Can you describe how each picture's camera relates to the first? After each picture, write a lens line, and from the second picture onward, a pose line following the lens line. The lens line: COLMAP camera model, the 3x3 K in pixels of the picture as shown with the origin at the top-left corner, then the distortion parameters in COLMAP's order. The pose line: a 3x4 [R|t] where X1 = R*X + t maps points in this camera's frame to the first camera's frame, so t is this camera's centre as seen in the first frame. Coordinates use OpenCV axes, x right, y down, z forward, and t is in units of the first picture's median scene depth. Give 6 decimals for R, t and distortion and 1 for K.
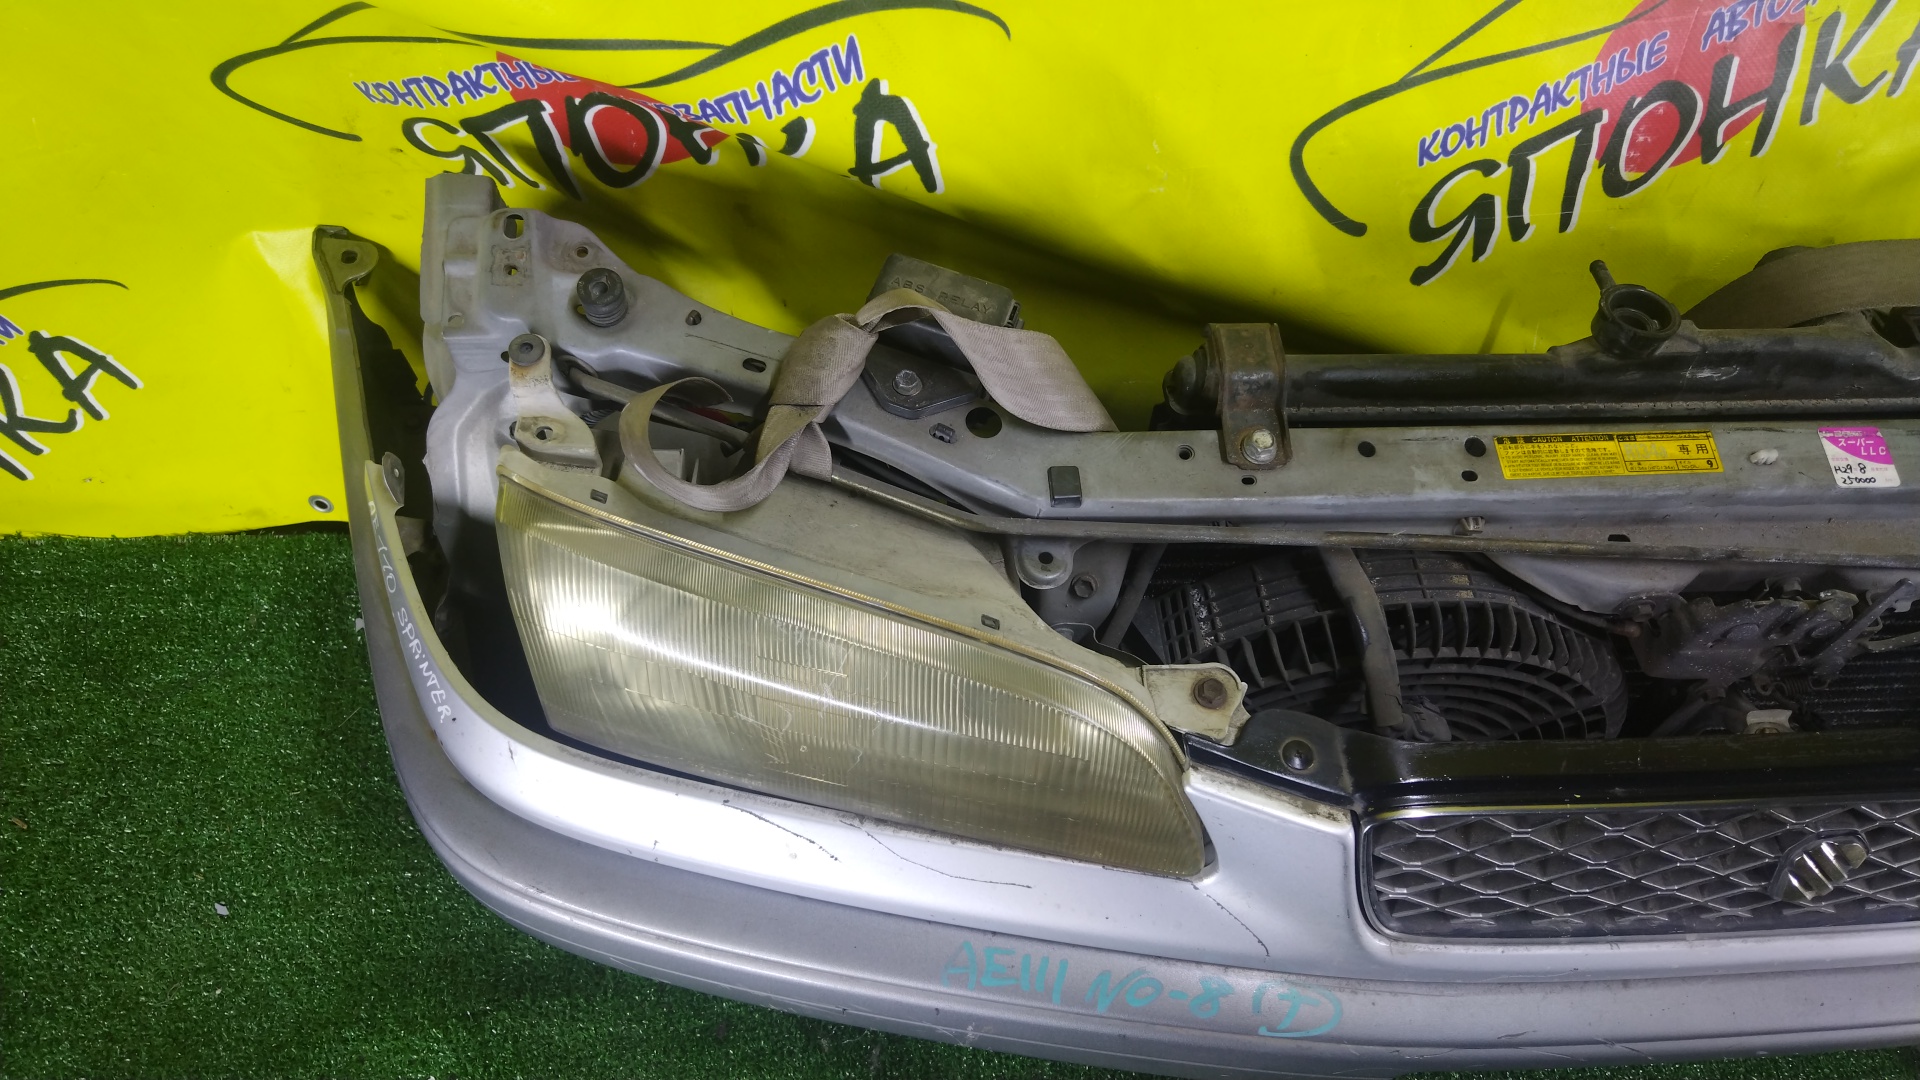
lens RADIAL K [[1320.8, 0, 977.0], [0, 1320.8, 553.8], [0, 0, 1]] dist [-0.017799, 0.019198]
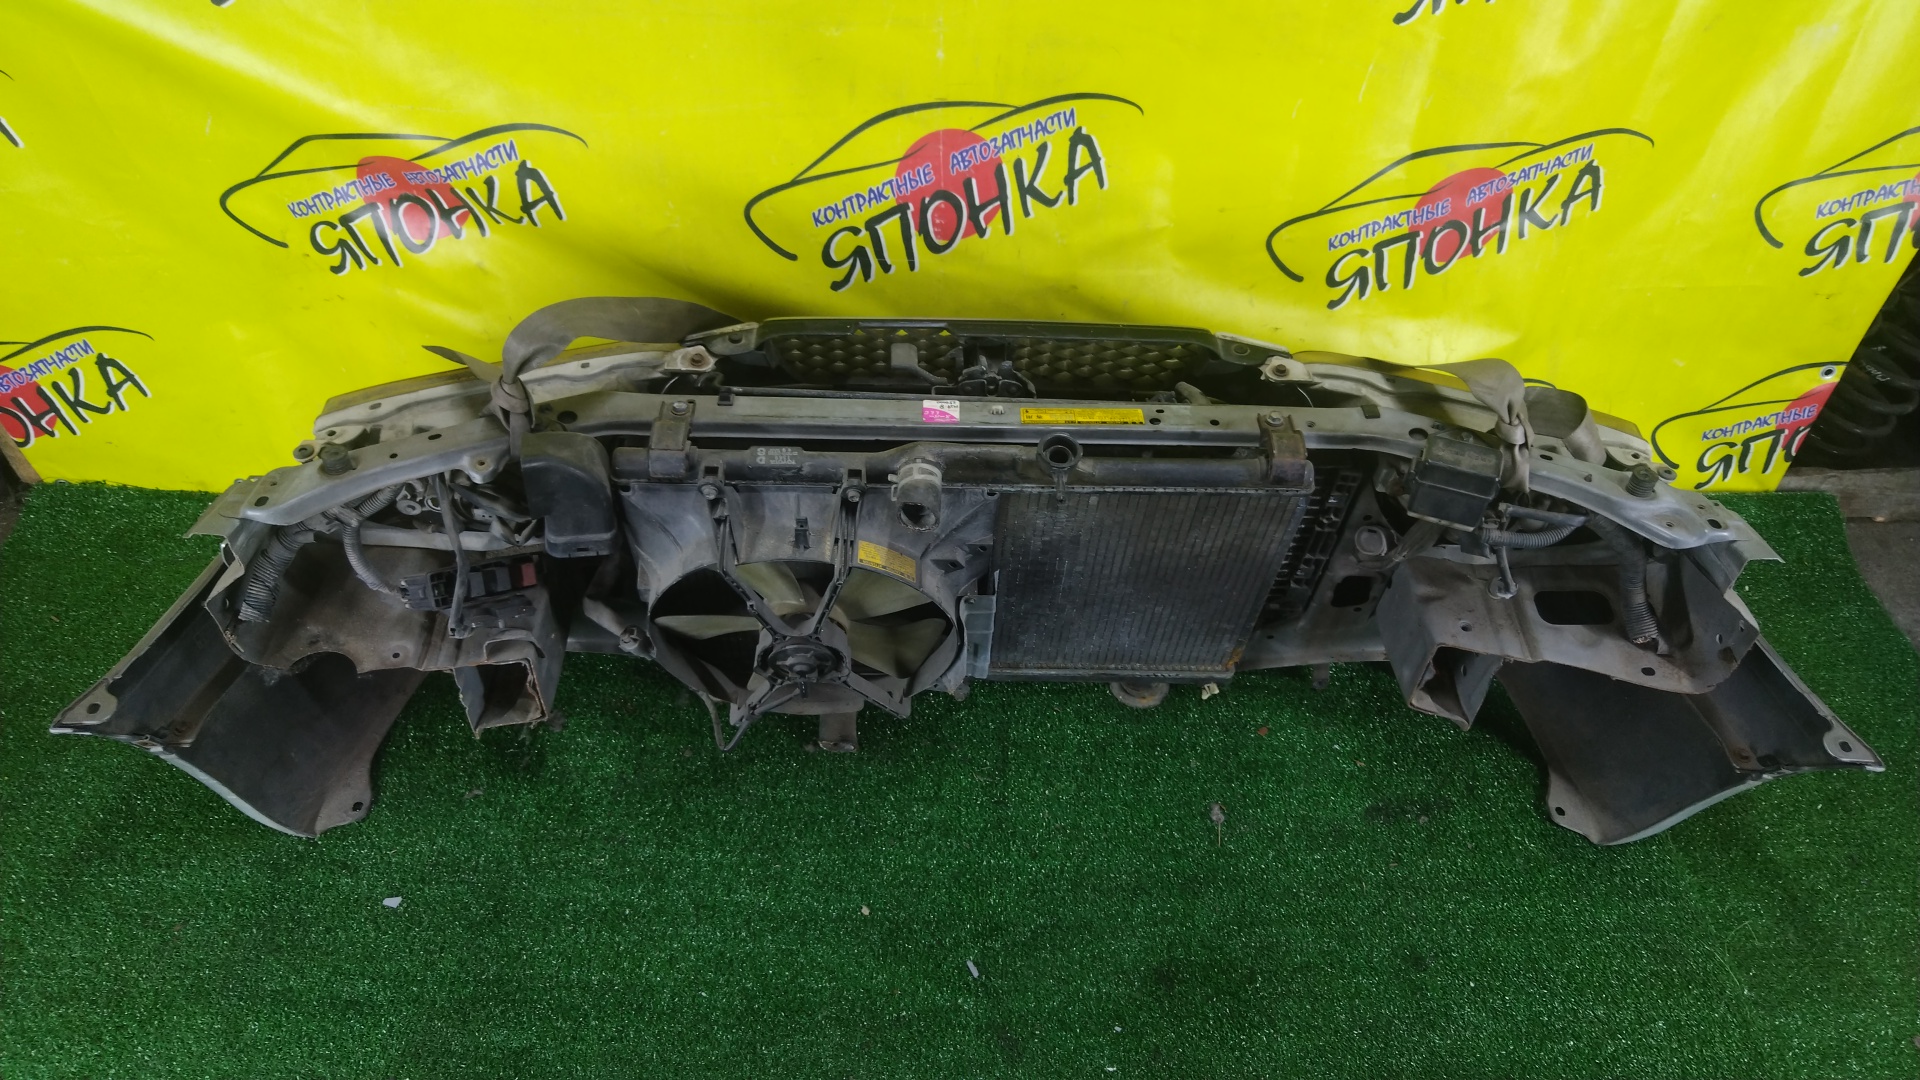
lens RADIAL K [[1320.8, 0, 958.9], [0, 1320.8, 545.1], [0, 0, 1]] dist [-0.017799, 0.019198]
pose [[0.997337, 0.025081, -0.068481, 0.719439], [-0.045281, 0.949040, -0.311885, 0.790671], [0.057169, 0.314155, 0.947649, -0.739803]]
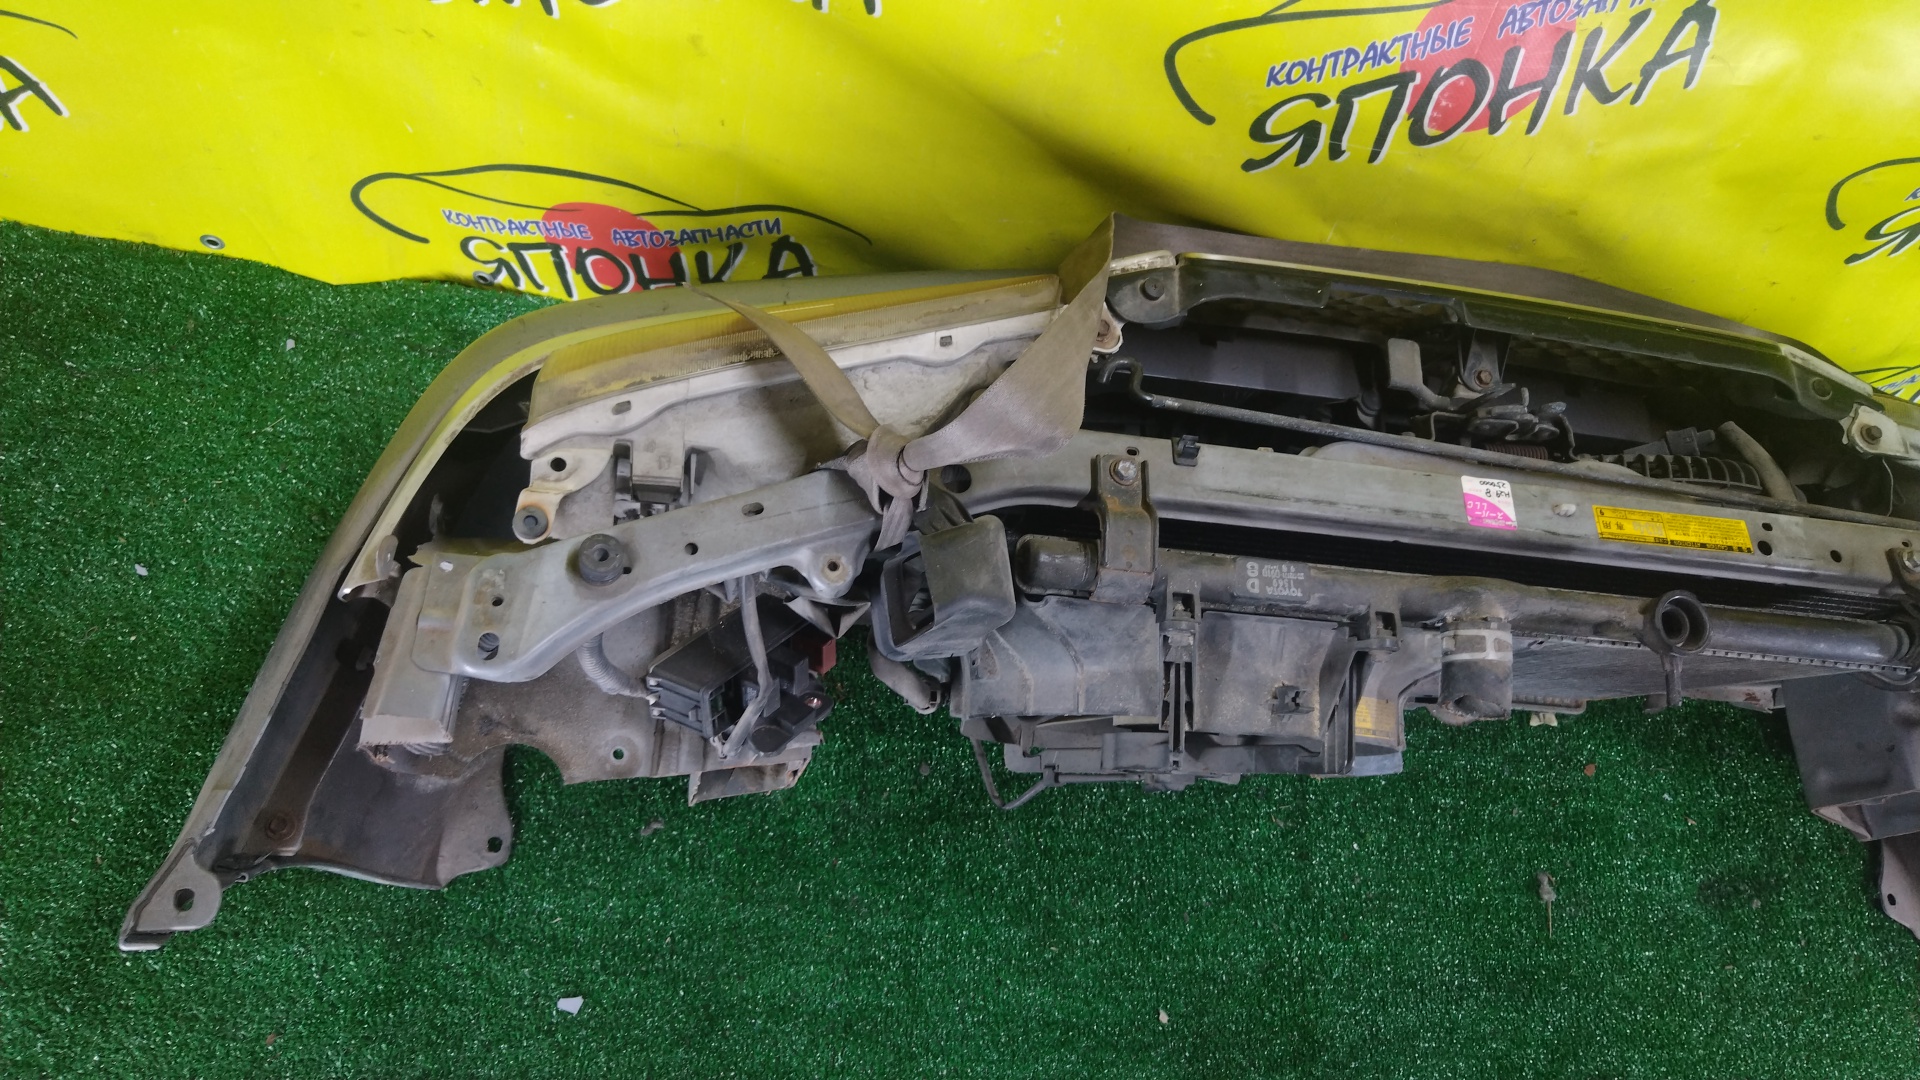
lens RADIAL K [[1320.8, 0, 956.8], [0, 1320.8, 543.6], [0, 0, 1]] dist [-0.017799, 0.019198]
pose [[0.982878, 0.147299, 0.110696, -0.026657], [-0.153588, 0.986841, 0.050563, 0.112004], [-0.101791, -0.066699, 0.992567, -0.234028]]
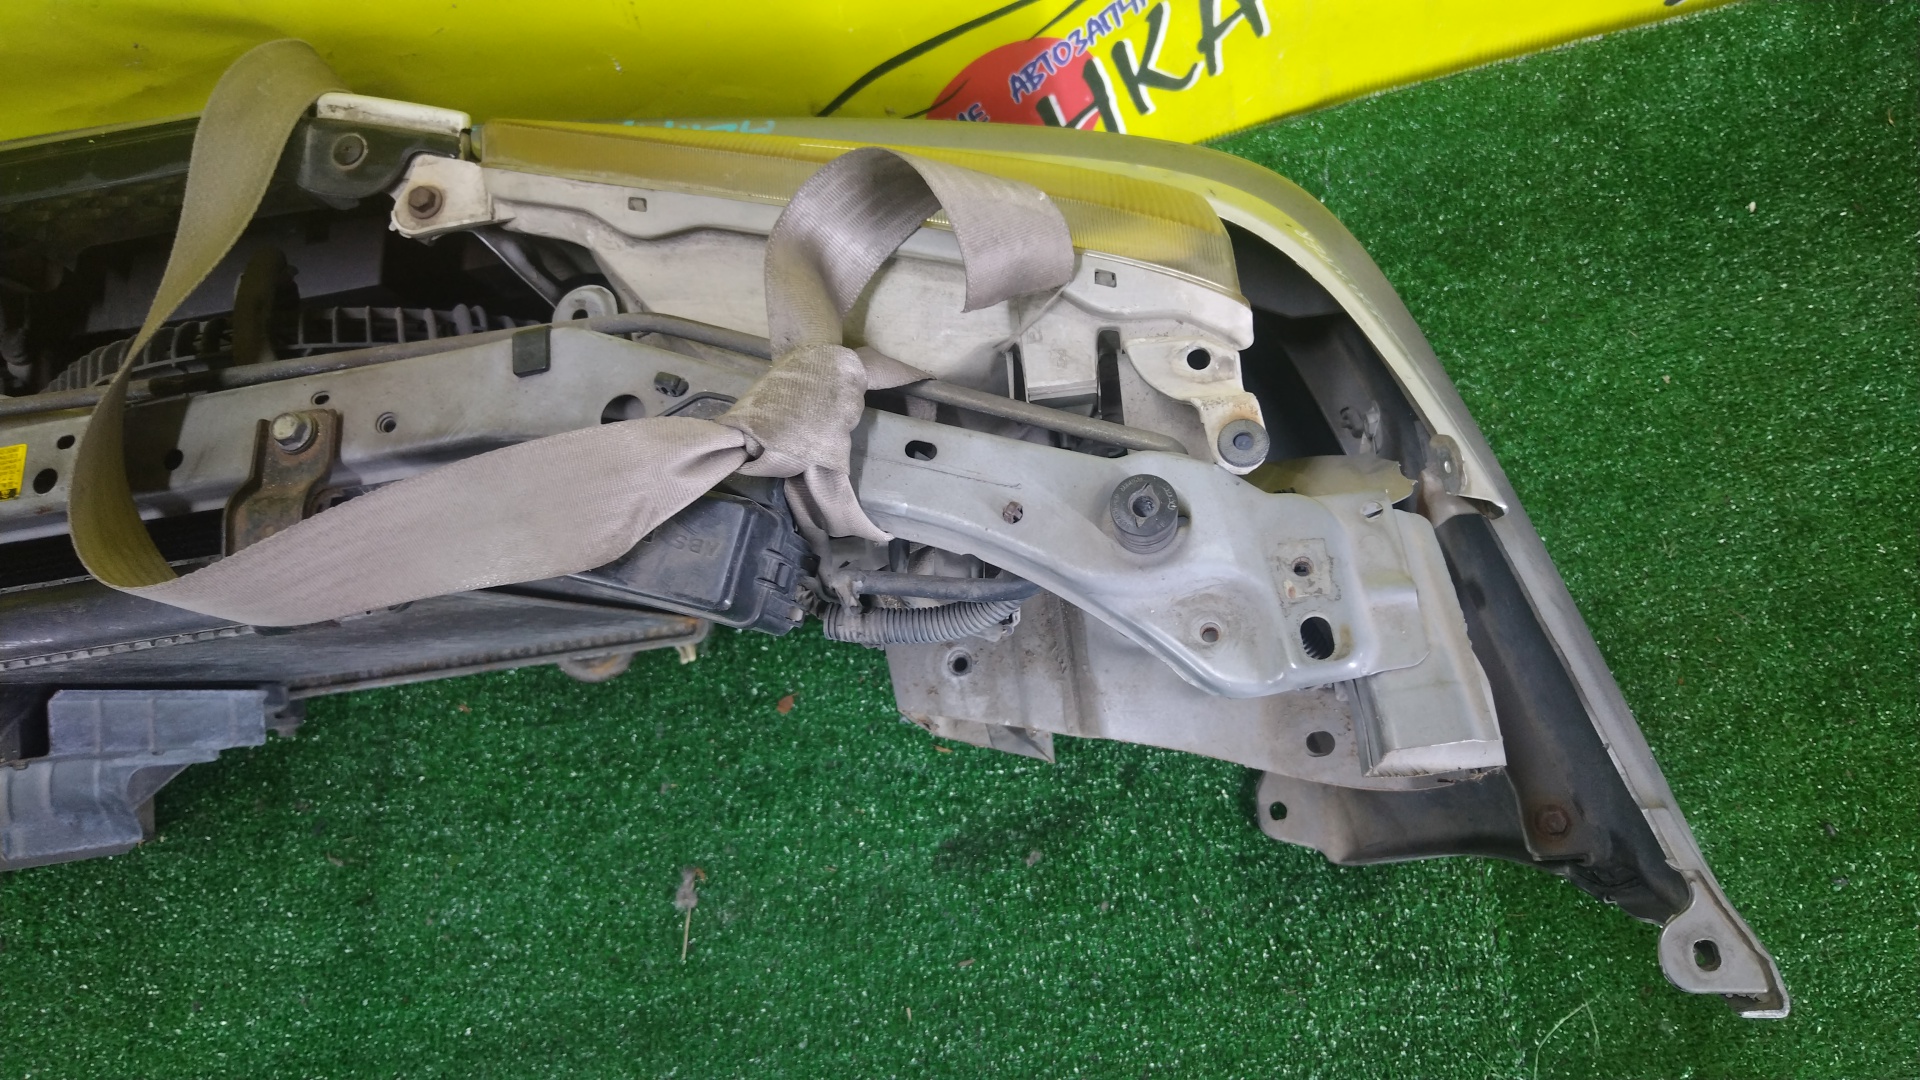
lens RADIAL K [[1320.8, 0, 959.4], [0, 1320.8, 551.1], [0, 0, 1]] dist [-0.017799, 0.019198]
pose [[0.973481, -0.086122, -0.211938, 1.532215], [0.121639, 0.979480, 0.160696, 0.043523], [0.193749, -0.182215, 0.963981, 0.277249]]
